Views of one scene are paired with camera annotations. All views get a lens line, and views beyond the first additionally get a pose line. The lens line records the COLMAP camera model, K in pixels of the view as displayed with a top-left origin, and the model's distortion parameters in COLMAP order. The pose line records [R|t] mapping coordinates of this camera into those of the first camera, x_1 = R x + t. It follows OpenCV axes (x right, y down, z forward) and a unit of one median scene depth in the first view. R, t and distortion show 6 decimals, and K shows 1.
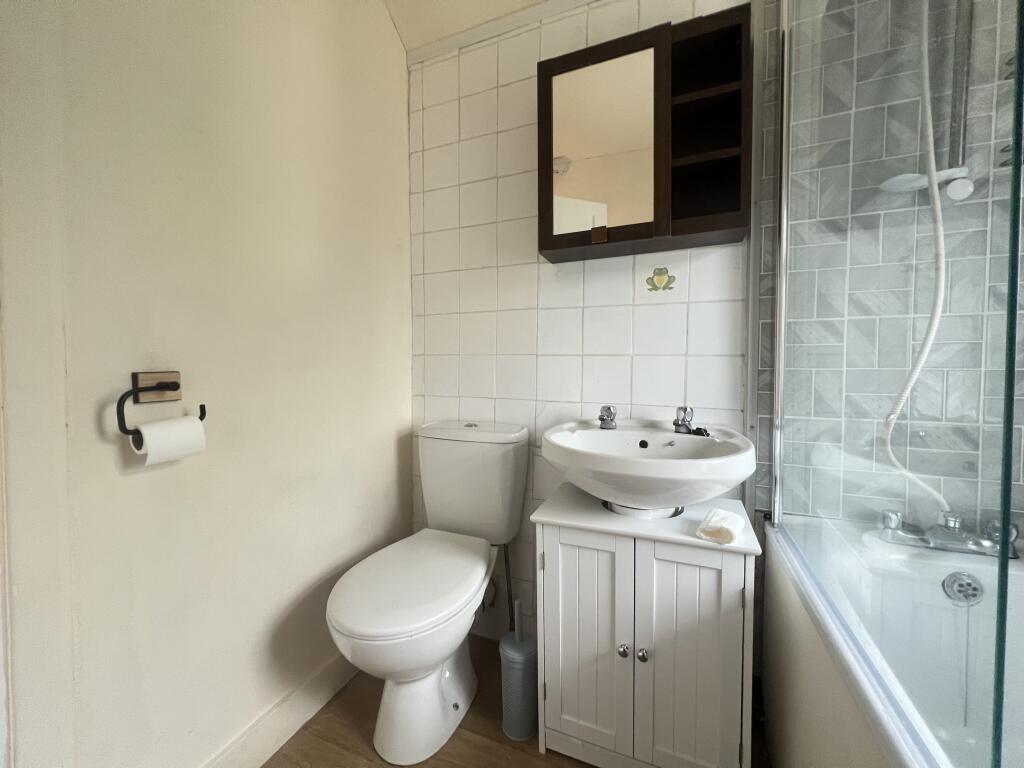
lens RADIAL K [[407.7, 0, 512.0], [0, 407.7, 384.0], [0, 0, 1]] dist [-0.008088, 0.000201]
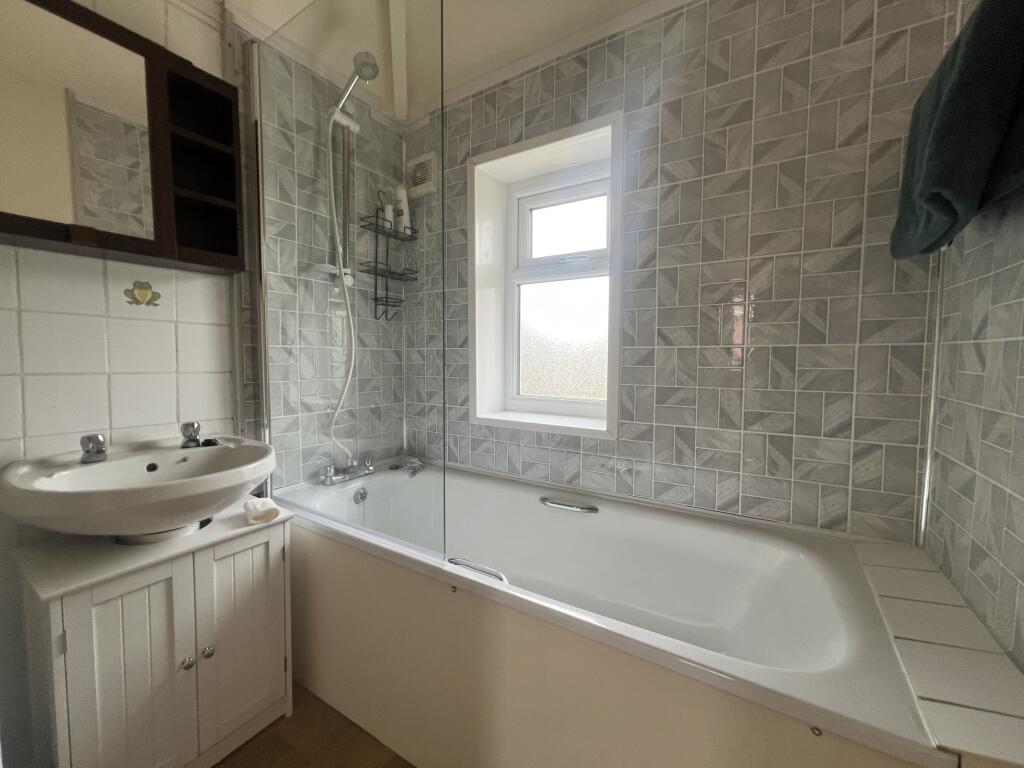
lens RADIAL K [[407.7, 0, 512.0], [0, 407.7, 384.0], [0, 0, 1]] dist [-0.008088, 0.000201]
pose [[0.148170, -0.060202, 0.987128, -0.531107], [0.029041, 0.997980, 0.056504, -0.086500], [-0.988535, 0.020295, 0.149619, 0.008657]]
